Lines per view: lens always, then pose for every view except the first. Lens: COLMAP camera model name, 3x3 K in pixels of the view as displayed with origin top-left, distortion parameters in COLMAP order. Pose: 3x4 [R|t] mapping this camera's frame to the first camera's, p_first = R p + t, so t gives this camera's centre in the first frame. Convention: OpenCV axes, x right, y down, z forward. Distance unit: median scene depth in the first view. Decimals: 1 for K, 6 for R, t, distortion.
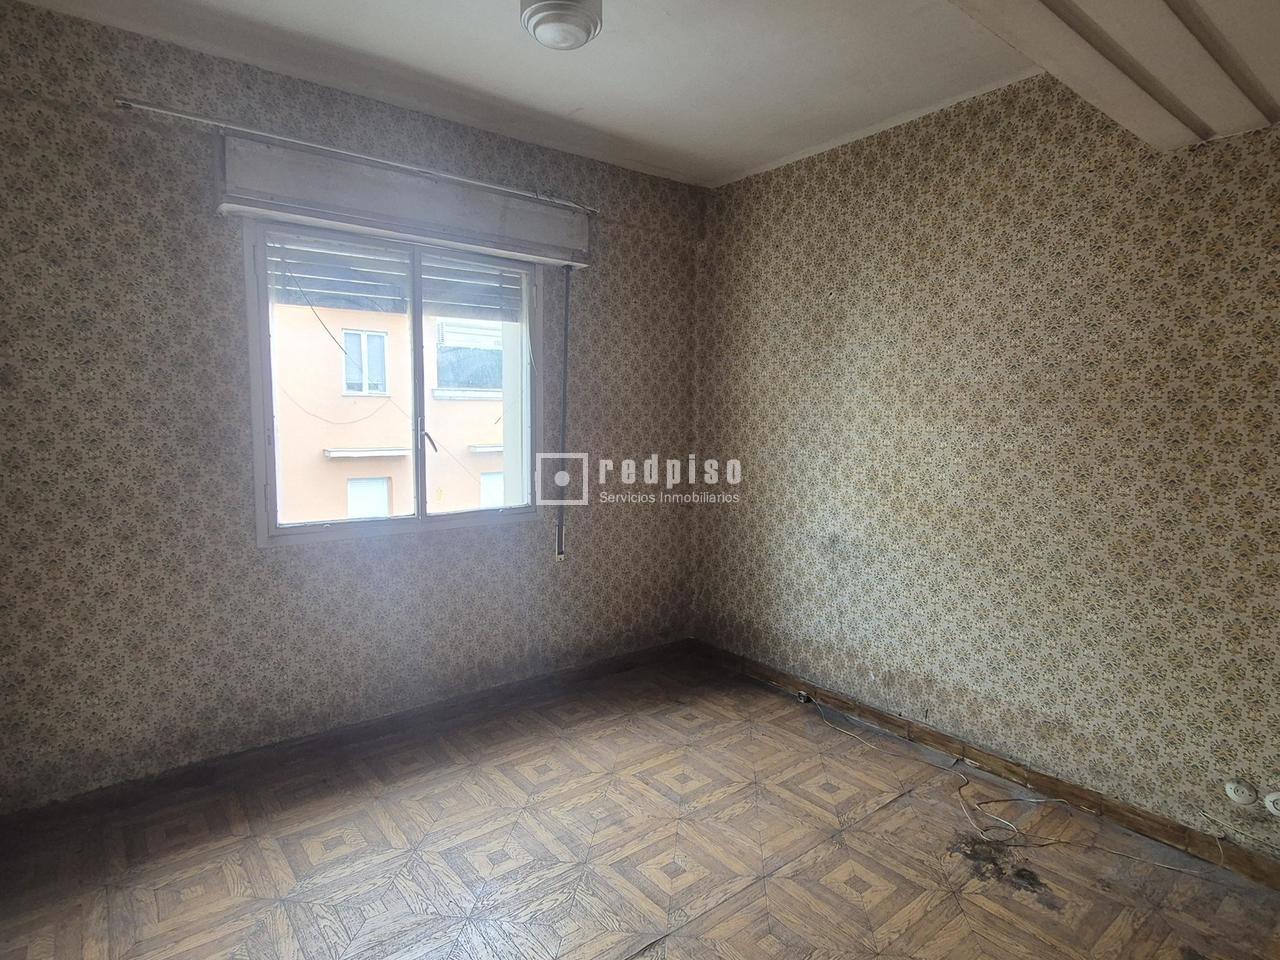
lens RADIAL K [[706.7, 0, 638.8], [0, 706.7, 487.2], [0, 0, 1]] dist [-0.005261, 0.003160]
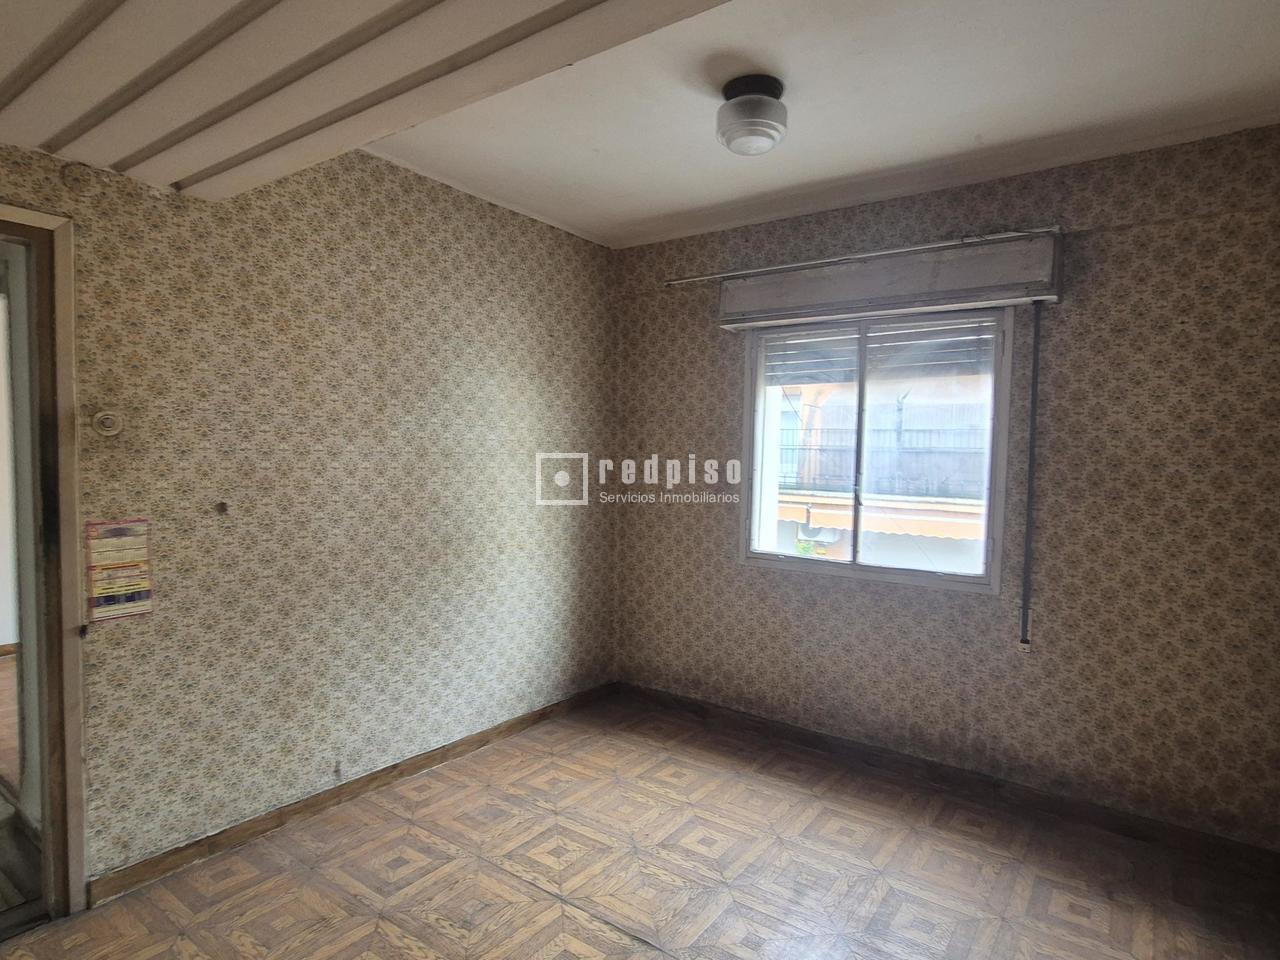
lens RADIAL K [[706.7, 0, 657.1], [0, 706.7, 497.1], [0, 0, 1]] dist [-0.005261, 0.003160]
pose [[0.281205, 0.053258, -0.958169, 0.691000], [-0.124381, 0.992059, 0.018638, -0.046383], [0.951553, 0.113937, 0.285596, 0.408925]]
